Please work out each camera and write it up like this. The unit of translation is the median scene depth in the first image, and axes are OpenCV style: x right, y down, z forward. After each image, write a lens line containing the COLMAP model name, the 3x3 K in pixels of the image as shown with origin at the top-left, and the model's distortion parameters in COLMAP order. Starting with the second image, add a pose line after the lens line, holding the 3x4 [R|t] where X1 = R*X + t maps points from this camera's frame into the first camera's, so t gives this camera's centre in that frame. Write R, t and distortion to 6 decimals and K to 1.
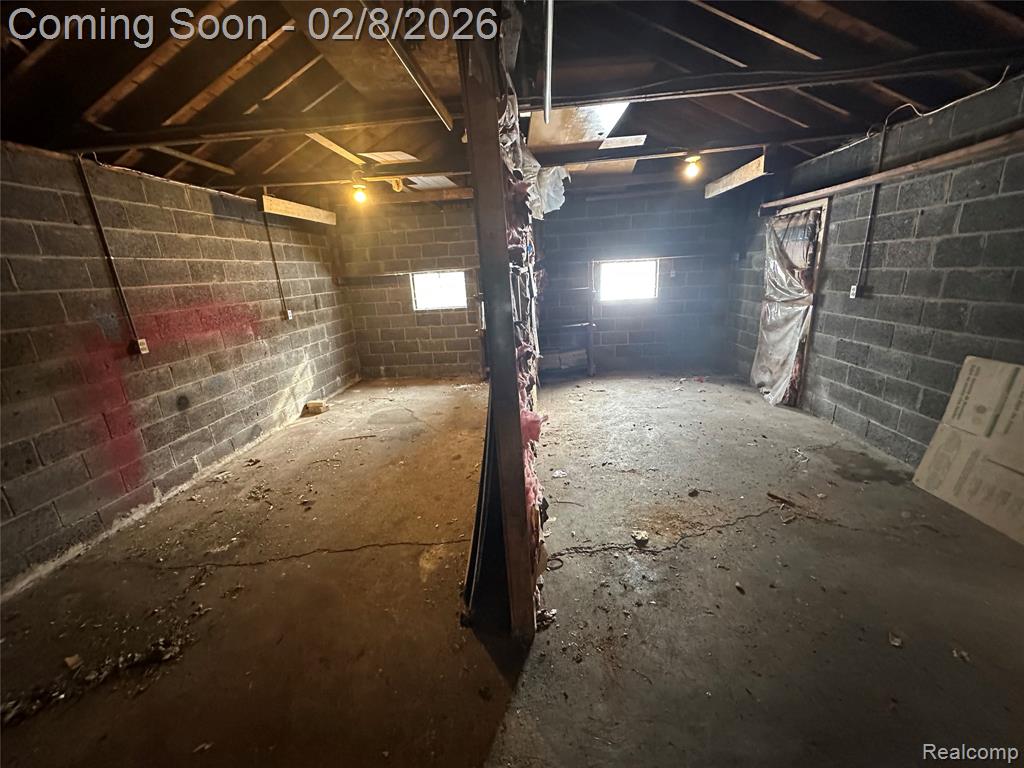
lens RADIAL K [[408.1, 0, 512.7], [0, 408.1, 383.8], [0, 0, 1]] dist [-0.005914, 0.001427]
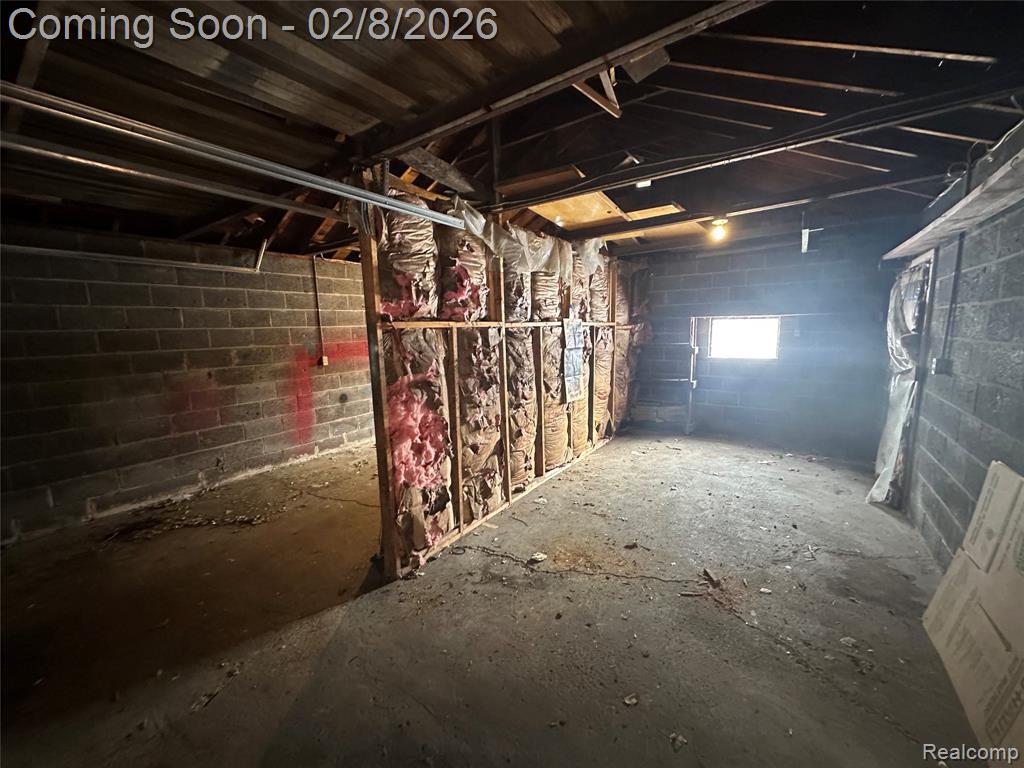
lens RADIAL K [[408.1, 0, 512.7], [0, 408.1, 383.8], [0, 0, 1]] dist [-0.005914, 0.001427]
pose [[0.856505, 0.107329, -0.504855, 0.590843], [-0.162741, 0.984404, -0.066817, -0.011176], [0.489810, 0.139390, 0.860614, -0.061030]]
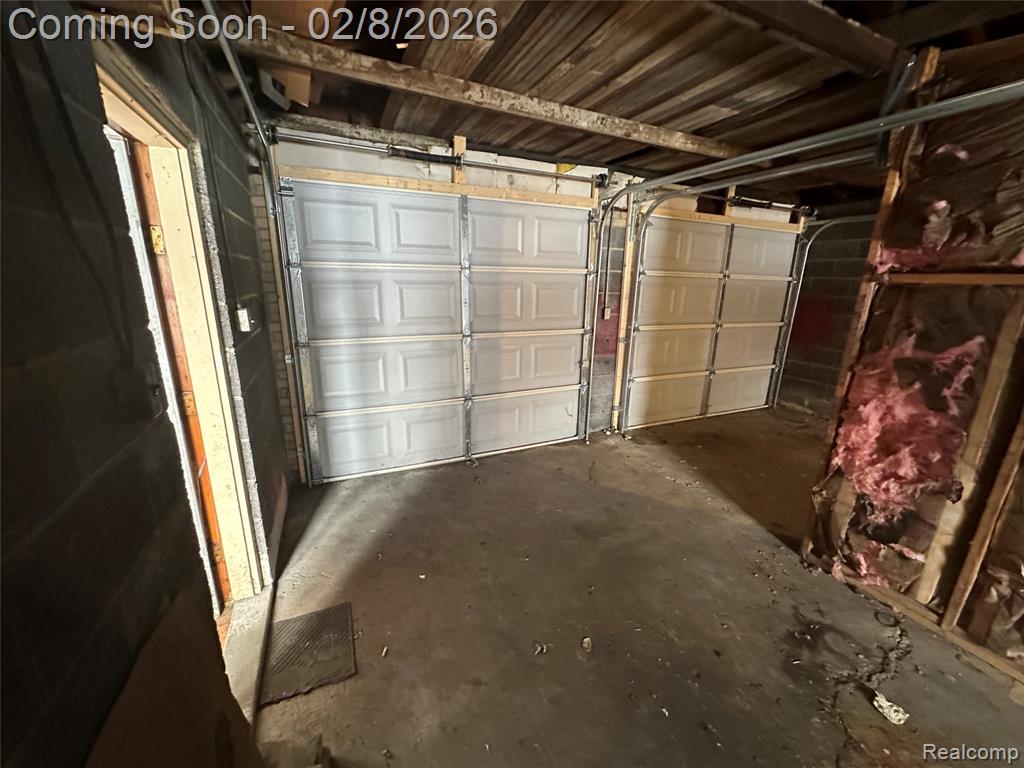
lens RADIAL K [[408.1, 0, 512.7], [0, 408.1, 383.8], [0, 0, 1]] dist [-0.005914, 0.001427]
pose [[-0.876017, 0.167092, -0.452409, 0.784368], [-0.093245, 0.861683, 0.498806, -0.246602], [0.473180, 0.479148, -0.739269, 0.722578]]
